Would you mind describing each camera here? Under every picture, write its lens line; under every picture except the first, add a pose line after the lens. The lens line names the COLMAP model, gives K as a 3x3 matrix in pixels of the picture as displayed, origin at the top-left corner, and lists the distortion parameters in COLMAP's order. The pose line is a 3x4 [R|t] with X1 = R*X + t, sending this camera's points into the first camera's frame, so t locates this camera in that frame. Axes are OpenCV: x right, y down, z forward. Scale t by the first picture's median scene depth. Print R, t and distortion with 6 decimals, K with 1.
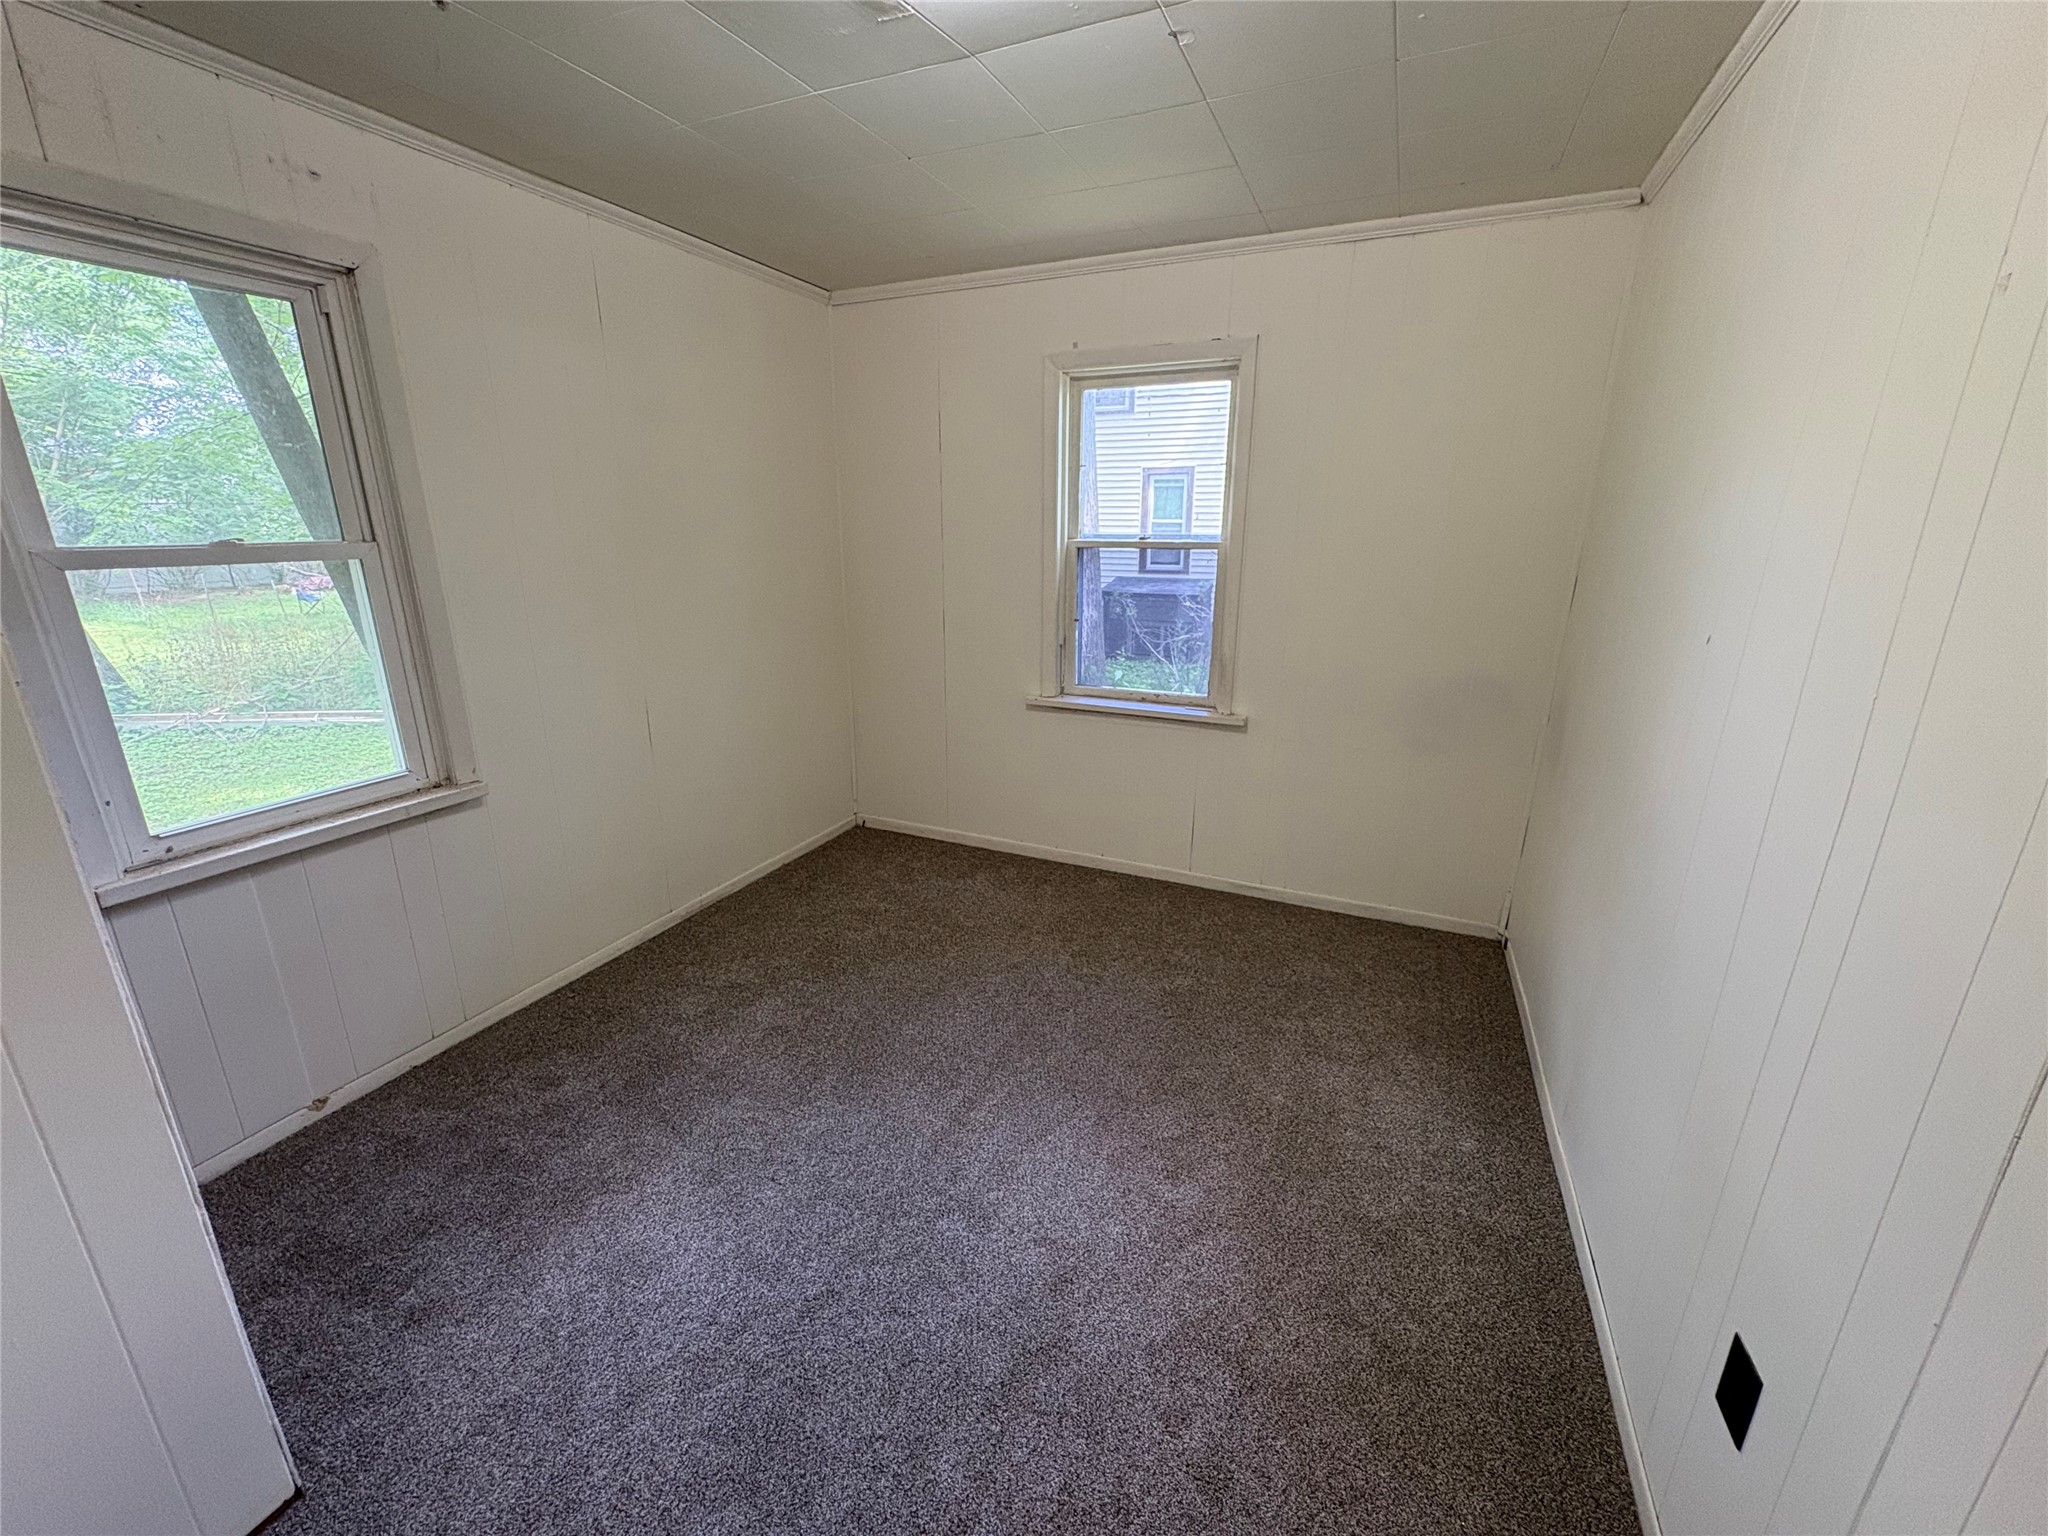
lens RADIAL K [[818.1, 0, 1022.8], [0, 818.1, 763.3], [0, 0, 1]] dist [0.001018, -0.000062]
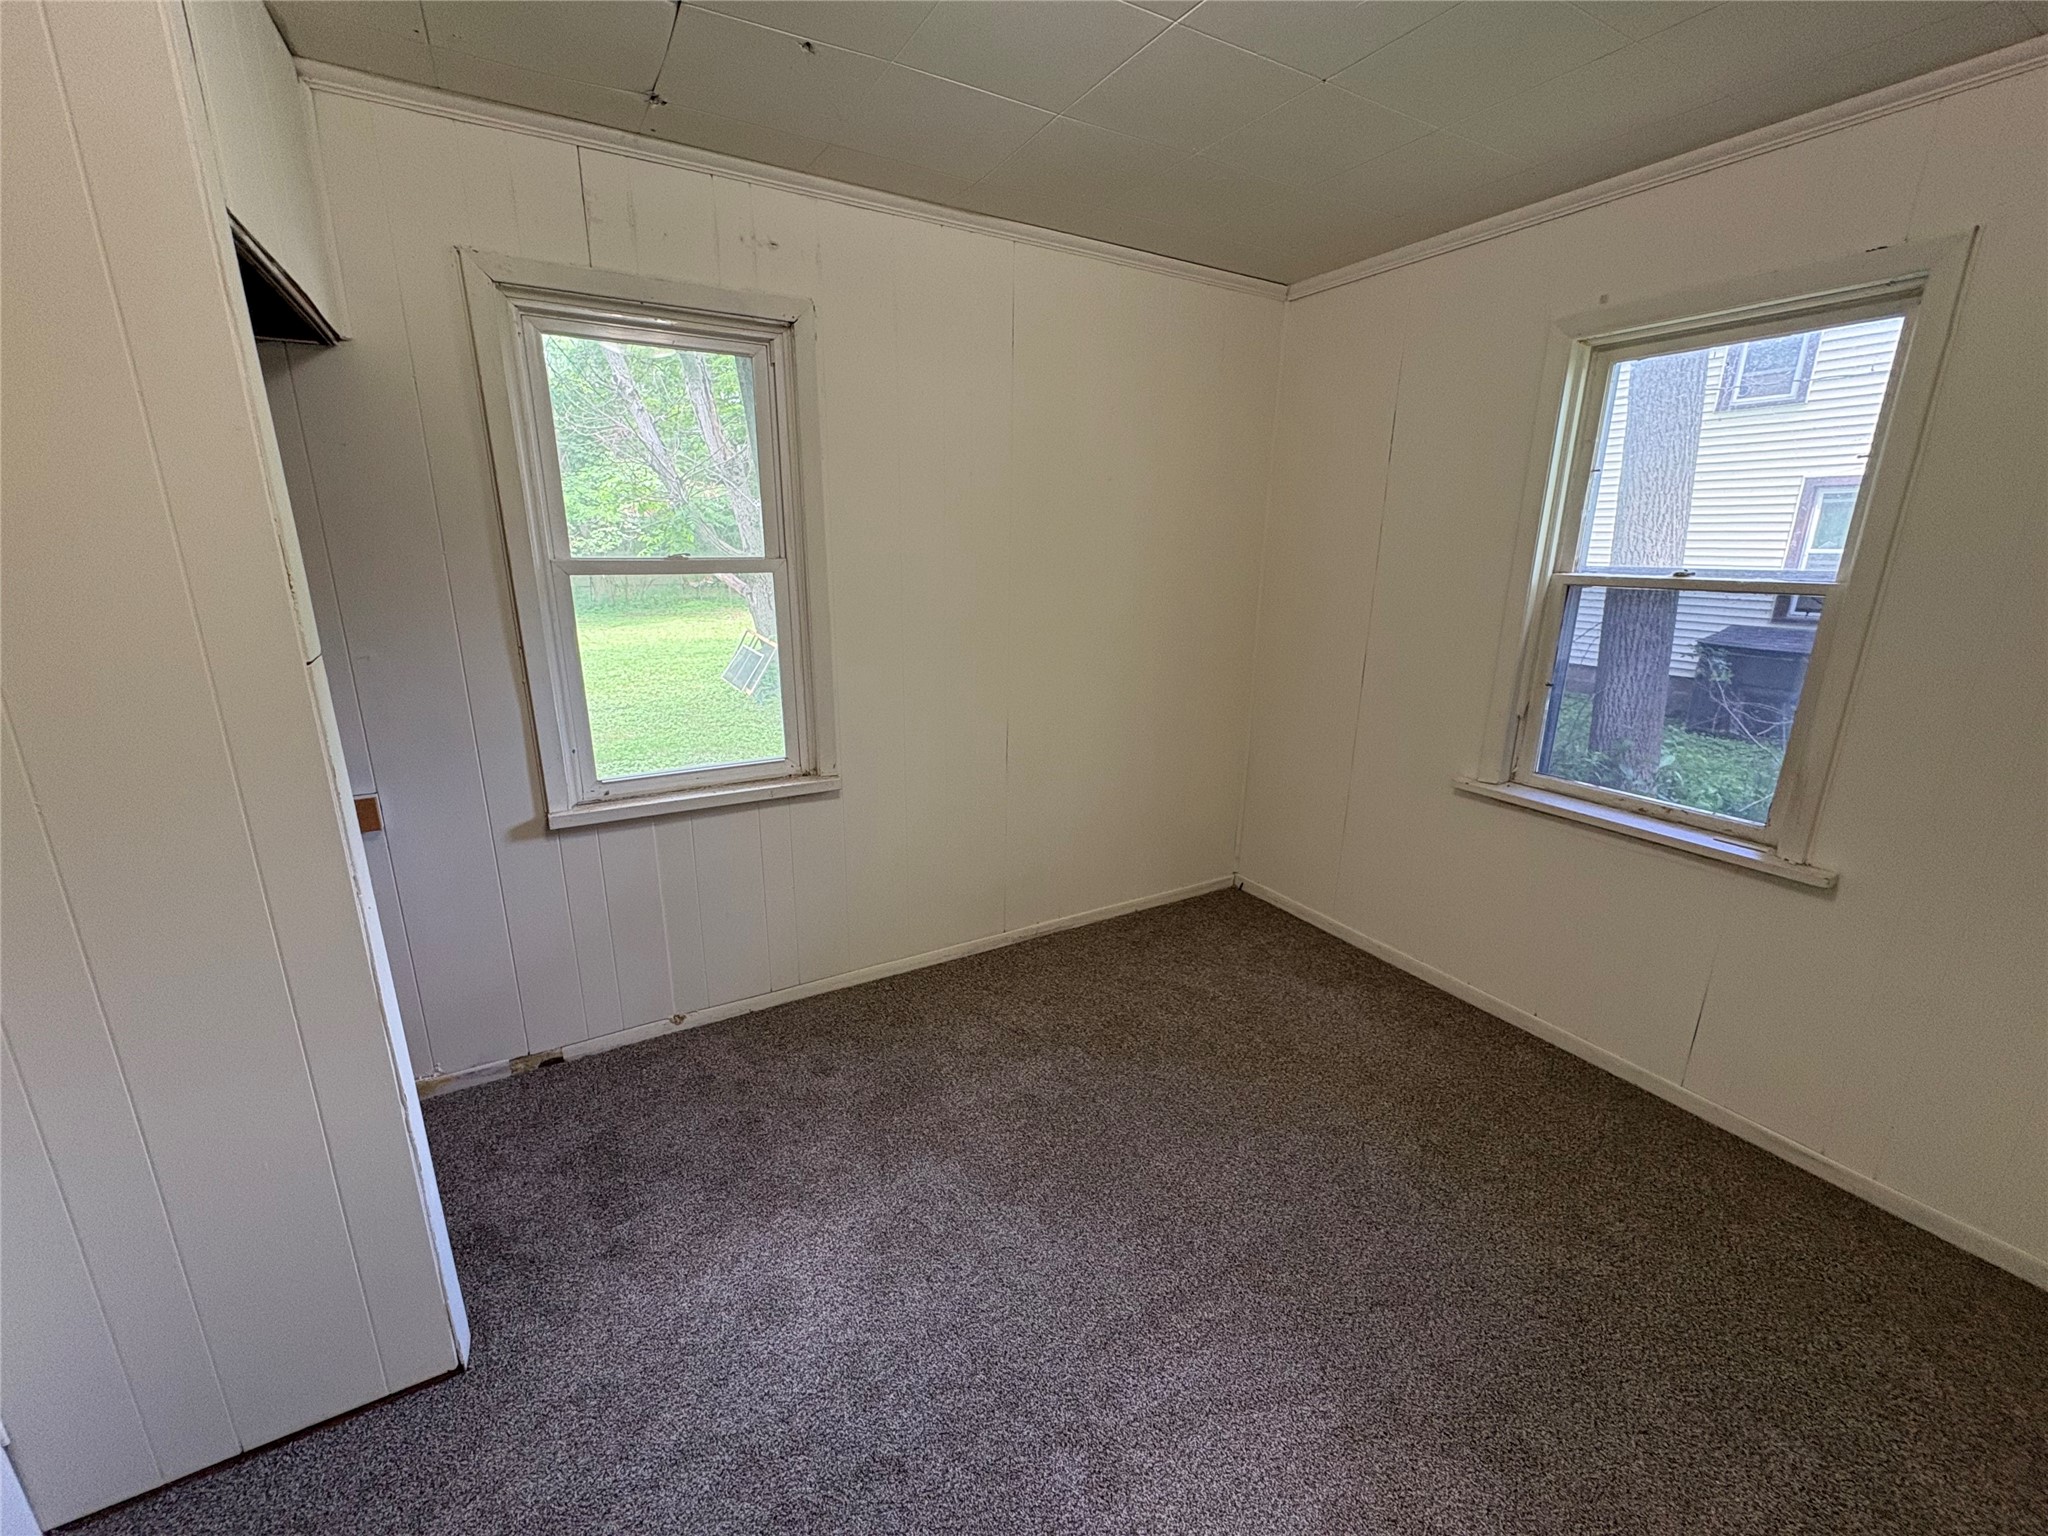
lens RADIAL K [[818.1, 0, 1022.8], [0, 818.1, 763.3], [0, 0, 1]] dist [0.001018, -0.000062]
pose [[0.814063, 0.157312, -0.559066, 0.151547], [-0.173756, 0.984496, 0.024013, -0.065239], [0.554176, 0.077593, 0.828775, 0.228396]]
